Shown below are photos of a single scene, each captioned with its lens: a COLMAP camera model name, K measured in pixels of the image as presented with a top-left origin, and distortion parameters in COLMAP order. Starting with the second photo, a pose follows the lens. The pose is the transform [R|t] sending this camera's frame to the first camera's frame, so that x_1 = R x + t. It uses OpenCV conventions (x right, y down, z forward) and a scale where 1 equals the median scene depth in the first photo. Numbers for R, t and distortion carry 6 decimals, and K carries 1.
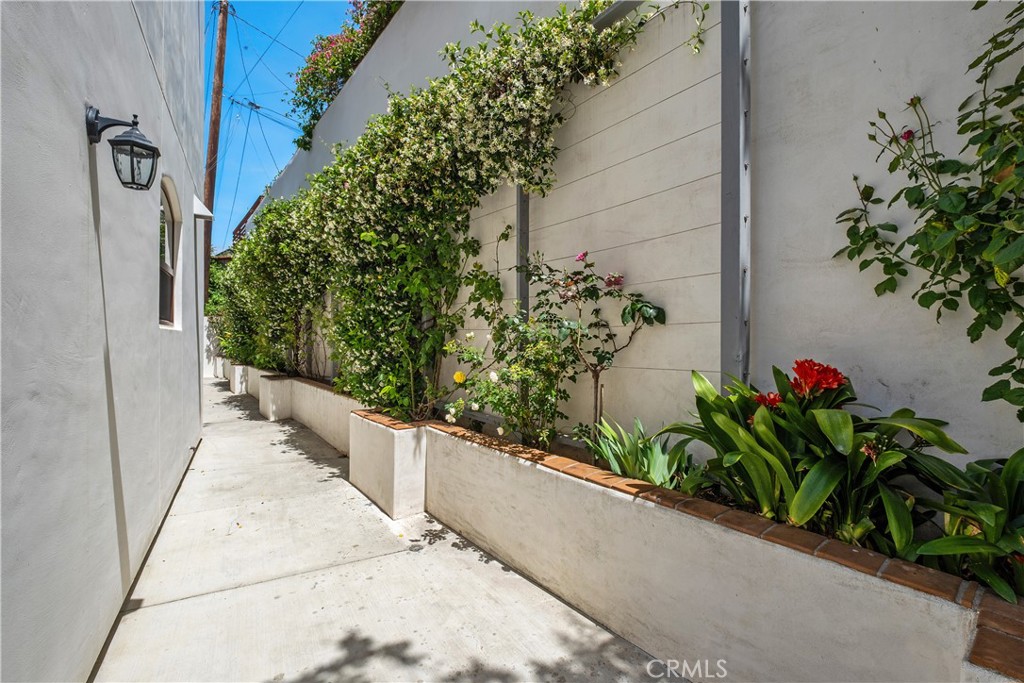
lens RADIAL K [[441.4, 0, 511.0], [0, 441.4, 337.4], [0, 0, 1]] dist [-0.001556, -0.000345]
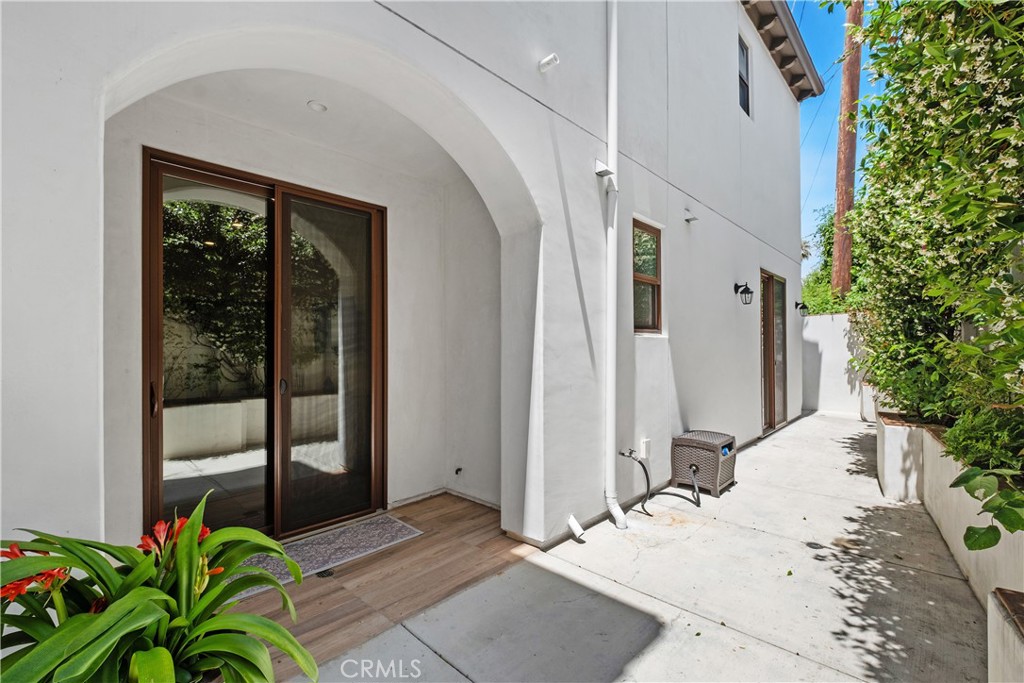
lens RADIAL K [[440.7, 0, 512.0], [0, 440.7, 341.5], [0, 0, 1]] dist [0.000983, 0.000078]
pose [[0.264141, -0.018674, -0.964303, -1.087995], [0.003407, 0.999824, -0.018429, -0.001215], [0.964478, 0.001583, 0.264158, 1.877921]]
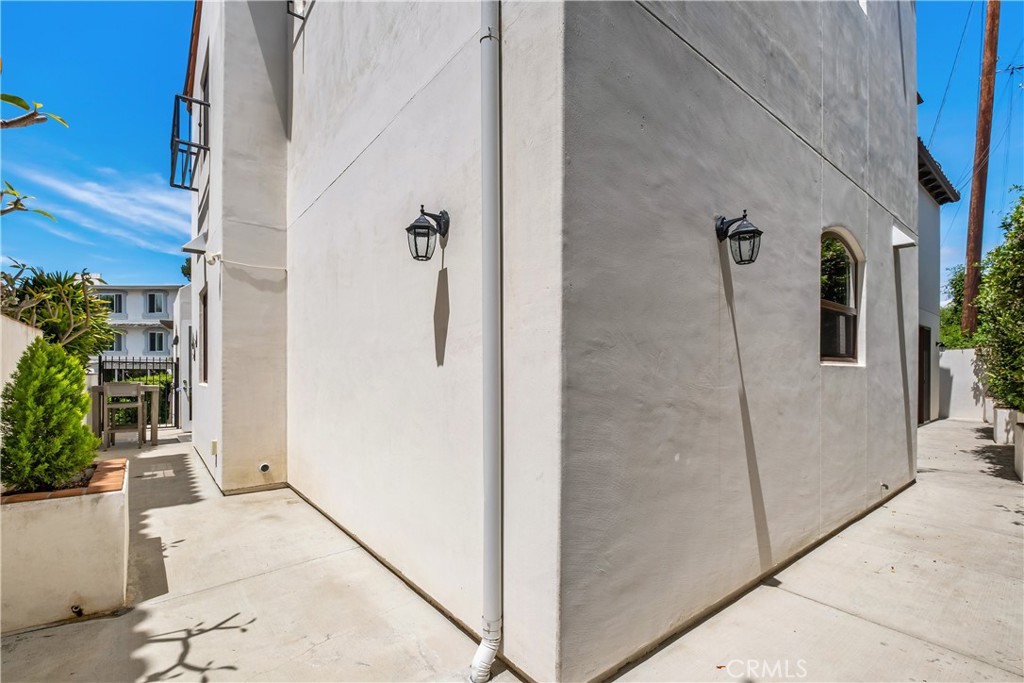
lens RADIAL K [[459.7, 0, 513.5], [0, 459.7, 375.2], [0, 0, 1]] dist [-0.001503, -0.000460]
pose [[0.139007, 0.000984, -0.990291, 0.247583], [0.001859, 0.999997, 0.001255, 0.002351], [0.990290, -0.002015, 0.139005, 0.048131]]
